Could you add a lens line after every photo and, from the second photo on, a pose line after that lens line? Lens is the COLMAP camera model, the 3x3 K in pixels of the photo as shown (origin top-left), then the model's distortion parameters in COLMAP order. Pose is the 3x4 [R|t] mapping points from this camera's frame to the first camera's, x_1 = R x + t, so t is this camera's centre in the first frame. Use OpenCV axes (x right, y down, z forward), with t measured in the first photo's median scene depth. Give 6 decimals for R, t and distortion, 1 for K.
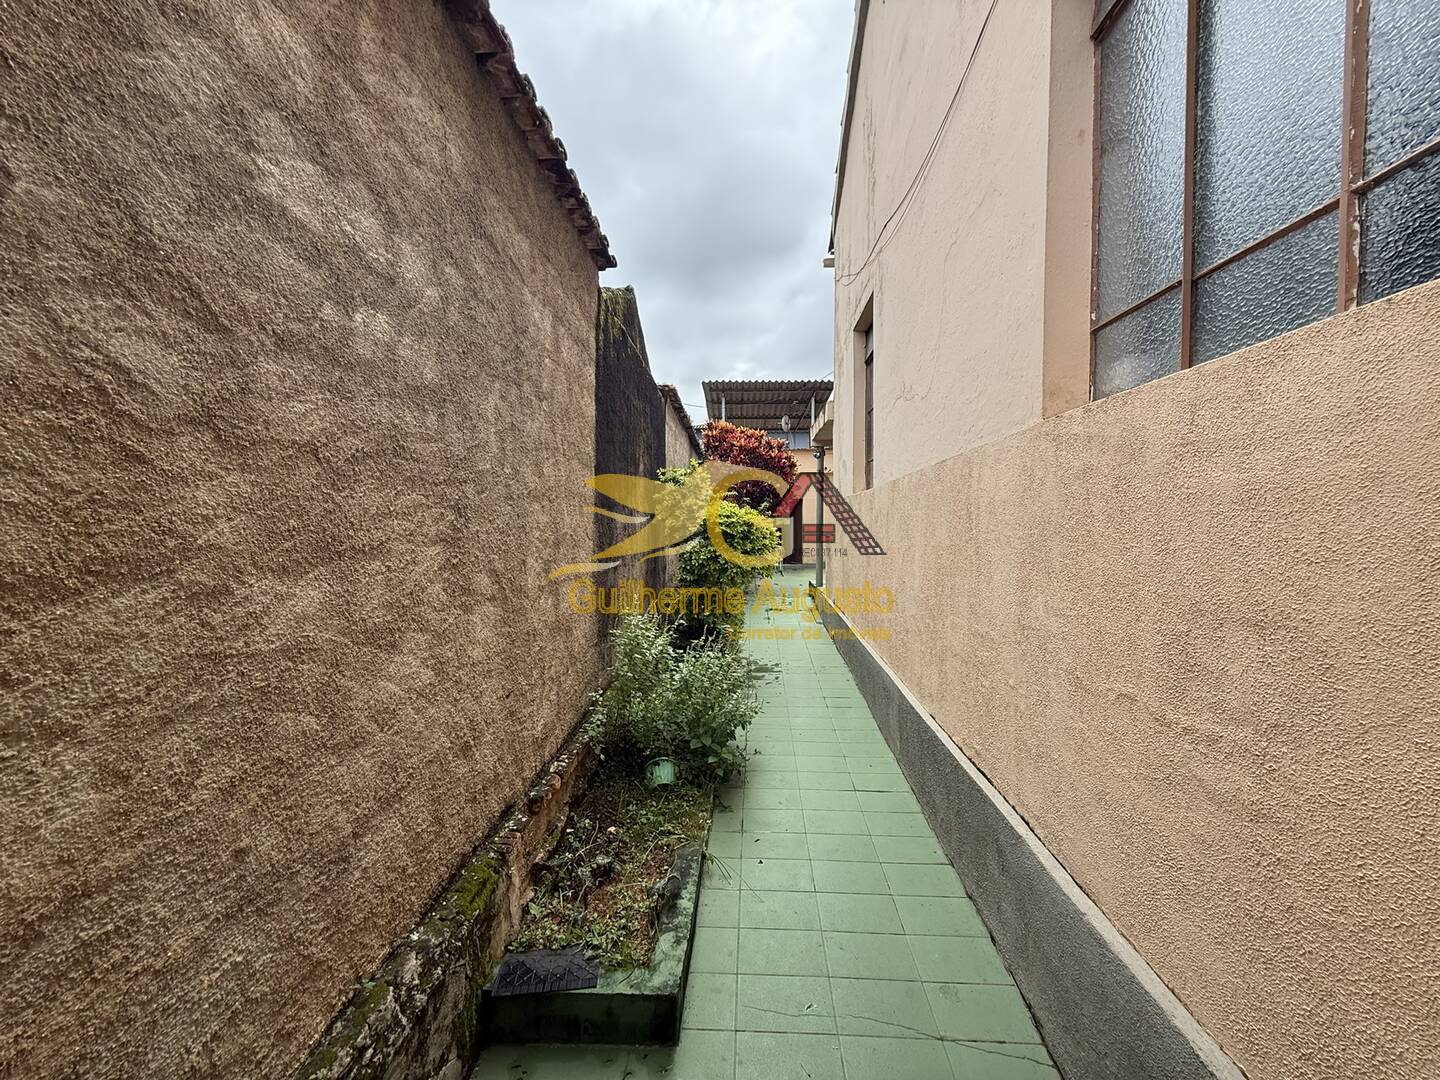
lens RADIAL K [[573.0, 0, 726.1], [0, 573.0, 535.4], [0, 0, 1]] dist [0.001642, -0.000368]
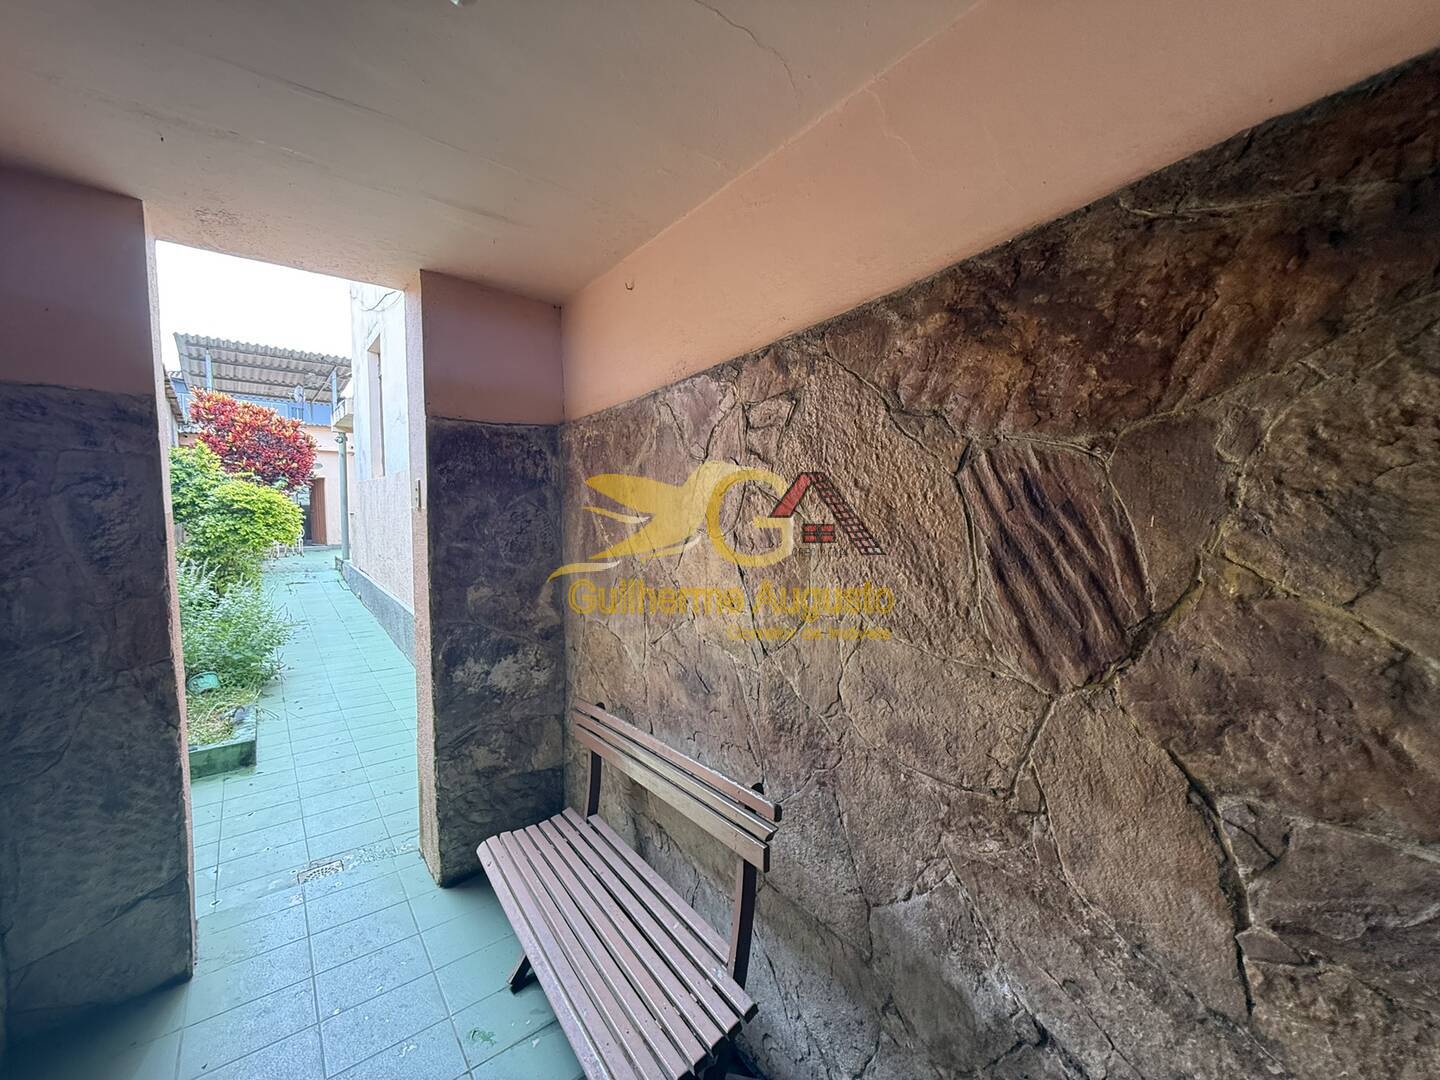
lens RADIAL K [[573.0, 0, 724.7], [0, 573.0, 540.0], [0, 0, 1]] dist [0.001642, -0.000368]
pose [[0.739482, -0.038695, 0.672063, -0.035066], [0.010820, 0.998901, 0.045608, 0.008751], [-0.673089, -0.026454, 0.739088, -0.279380]]
